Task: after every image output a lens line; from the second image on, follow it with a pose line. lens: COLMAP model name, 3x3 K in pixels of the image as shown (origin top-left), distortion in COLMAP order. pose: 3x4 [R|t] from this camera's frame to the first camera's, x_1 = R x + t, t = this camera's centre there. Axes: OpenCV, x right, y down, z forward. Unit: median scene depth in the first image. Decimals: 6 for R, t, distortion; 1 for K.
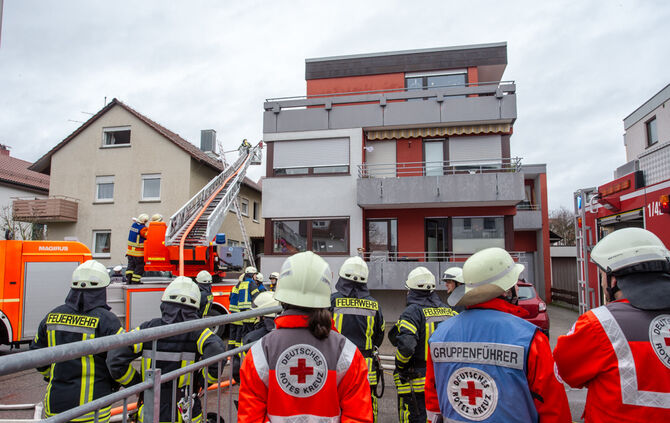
lens RADIAL K [[463.5, 0, 332.5], [0, 463.5, 225.3], [0, 0, 1]] dist [-0.049209, 0.063015]
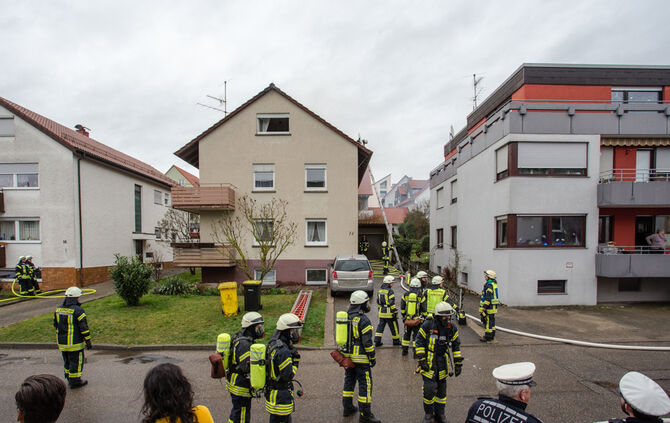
lens RADIAL K [[367.8, 0, 332.7], [0, 367.8, 262.8], [0, 0, 1]] dist [-0.057450, 0.024368]
pose [[0.979221, -0.013631, 0.202339, -0.530835], [-0.016690, 0.988938, 0.147390, -0.015157], [-0.202110, -0.147704, 0.968161, 0.176683]]
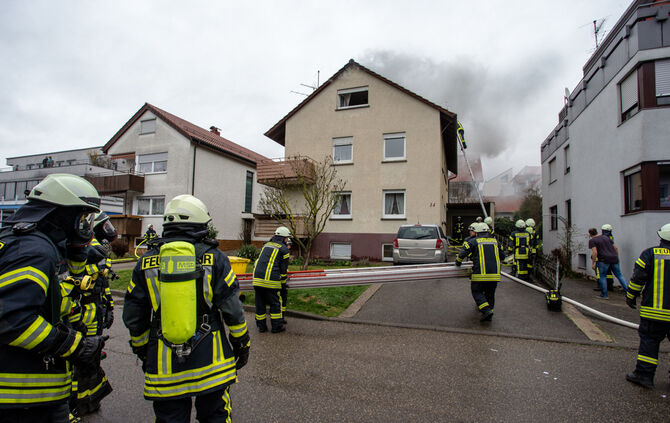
lens RADIAL K [[331.8, 0, 334.1], [0, 331.8, 225.3], [0, 0, 1]] dist [-0.071650, 0.031319]
pose [[0.988080, 0.010179, -0.153603, -0.415879], [-0.001273, 0.998318, 0.057962, 0.043091], [0.153934, -0.057076, 0.986431, 0.289281]]
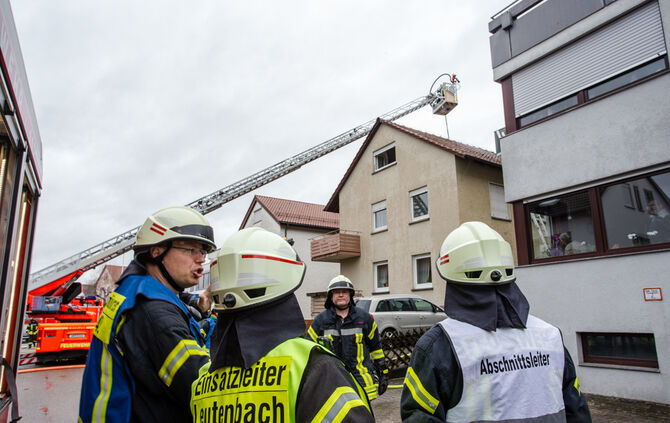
lens RADIAL K [[450.4, 0, 324.7], [0, 450.4, 224.0], [0, 0, 1]] dist [-0.028435, 0.000951]
pose [[0.680701, -0.157655, -0.715396, 0.067059], [0.085720, 0.987001, -0.135947, 0.049138], [0.727529, 0.031216, 0.685367, 0.324402]]
